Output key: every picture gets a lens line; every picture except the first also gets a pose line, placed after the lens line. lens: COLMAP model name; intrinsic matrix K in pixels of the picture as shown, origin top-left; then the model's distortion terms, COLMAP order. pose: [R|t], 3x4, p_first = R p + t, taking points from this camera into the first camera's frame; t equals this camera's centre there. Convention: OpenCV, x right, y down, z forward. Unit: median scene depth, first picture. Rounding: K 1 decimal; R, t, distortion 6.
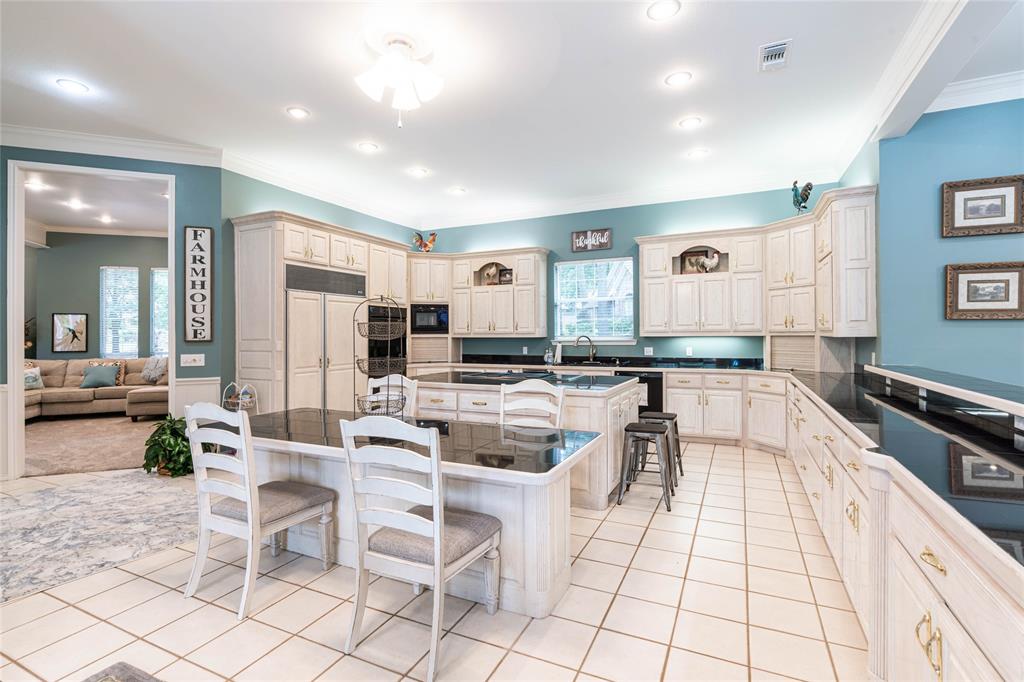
lens RADIAL K [[469.6, 0, 512.4], [0, 469.6, 330.2], [0, 0, 1]] dist [-0.010711, 0.003400]
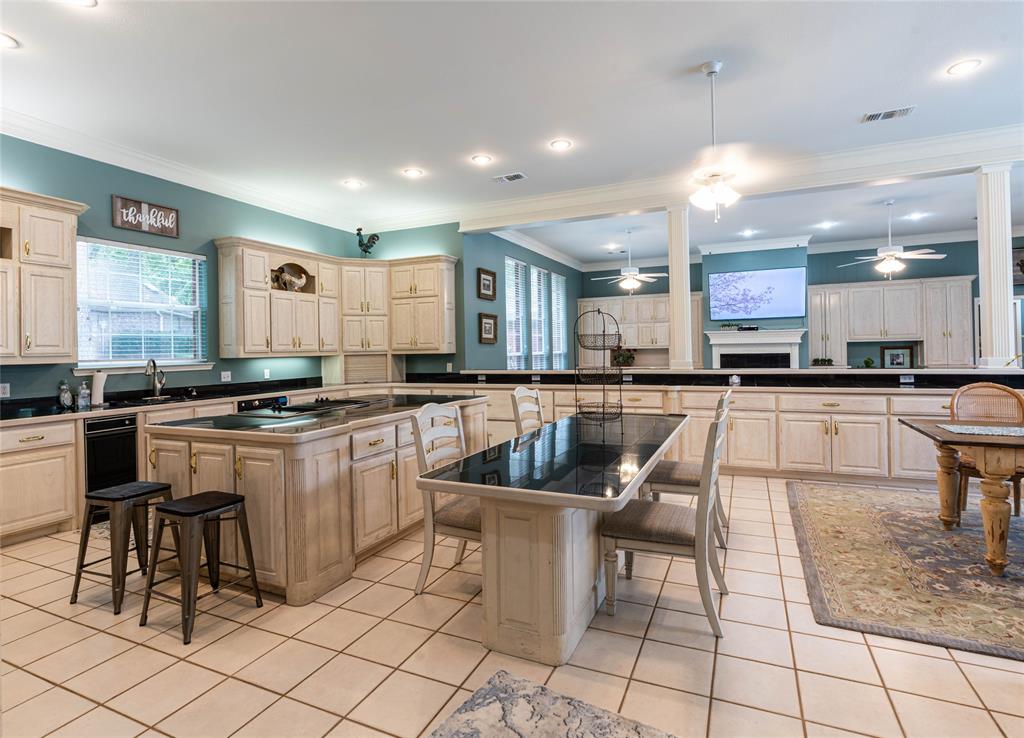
lens RADIAL K [[512.3, 0, 520.1], [0, 512.3, 349.4], [0, 0, 1]] dist [-0.010243, 0.000252]
pose [[-0.022950, 0.010214, 0.999684, -0.693668], [0.014756, 0.999842, -0.009877, 0.016131], [-0.999628, 0.014525, -0.023097, 0.579706]]
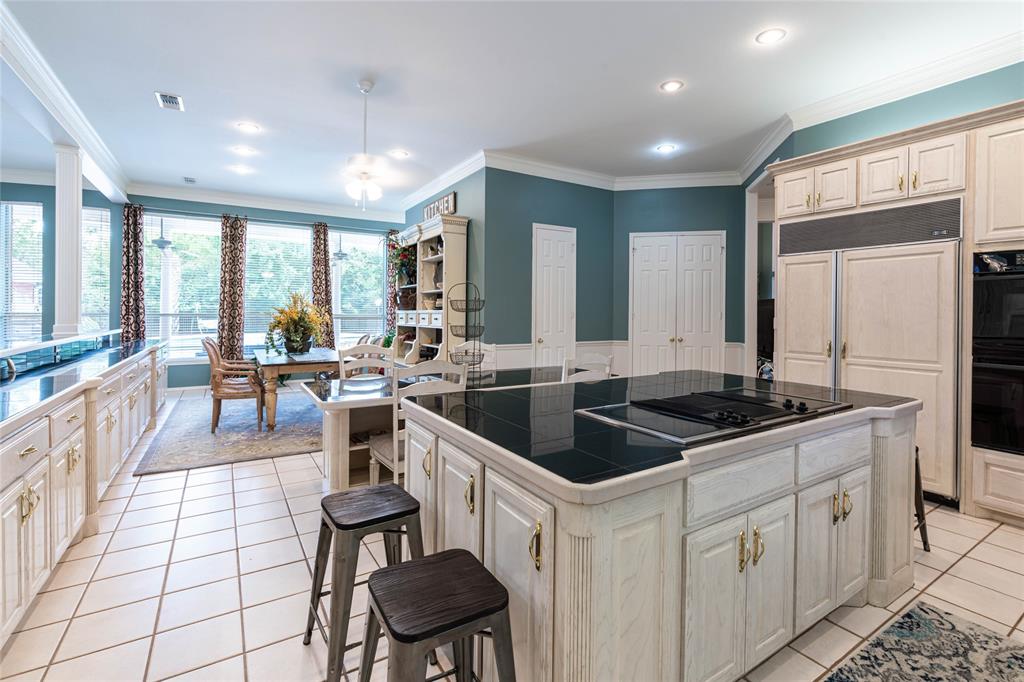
lens RADIAL K [[469.6, 0, 512.9], [0, 469.6, 315.2], [0, 0, 1]] dist [-0.010711, 0.003400]
pose [[-0.532358, 0.011841, -0.846437, 0.405859], [0.002502, 0.999920, 0.012415, 0.006357], [0.846516, 0.004491, -0.532345, 0.892691]]
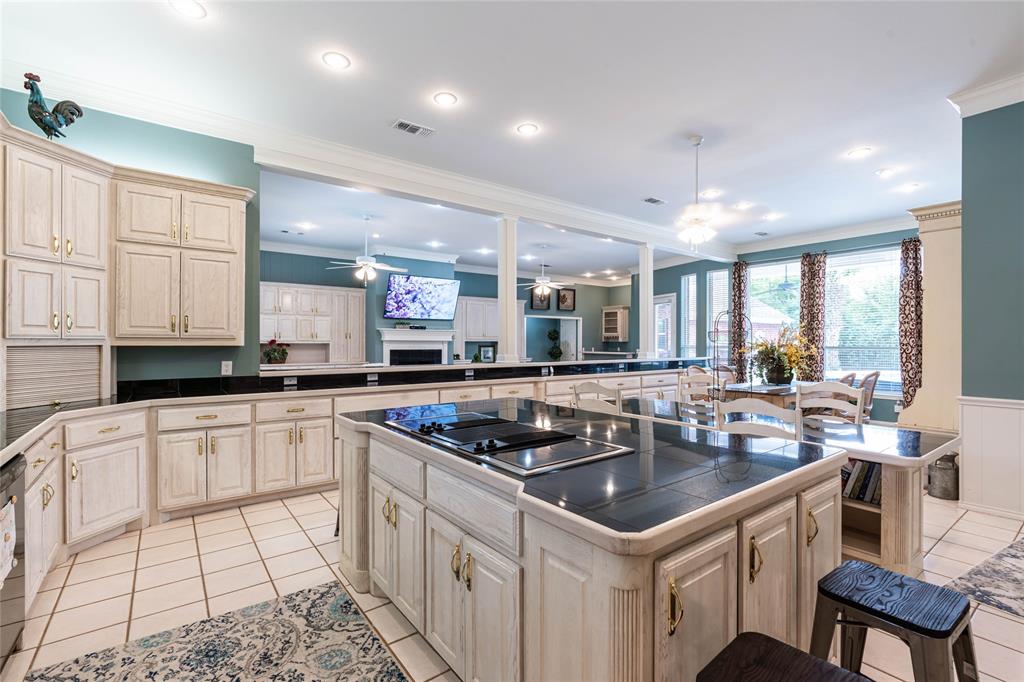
lens RADIAL K [[469.6, 0, 521.5], [0, 469.6, 343.6], [0, 0, 1]] dist [-0.010711, 0.003400]
pose [[-0.891710, 0.006334, 0.452564, -0.169880], [0.004114, 0.999974, -0.005890, 0.013859], [-0.452589, -0.003391, -0.891713, 1.162624]]
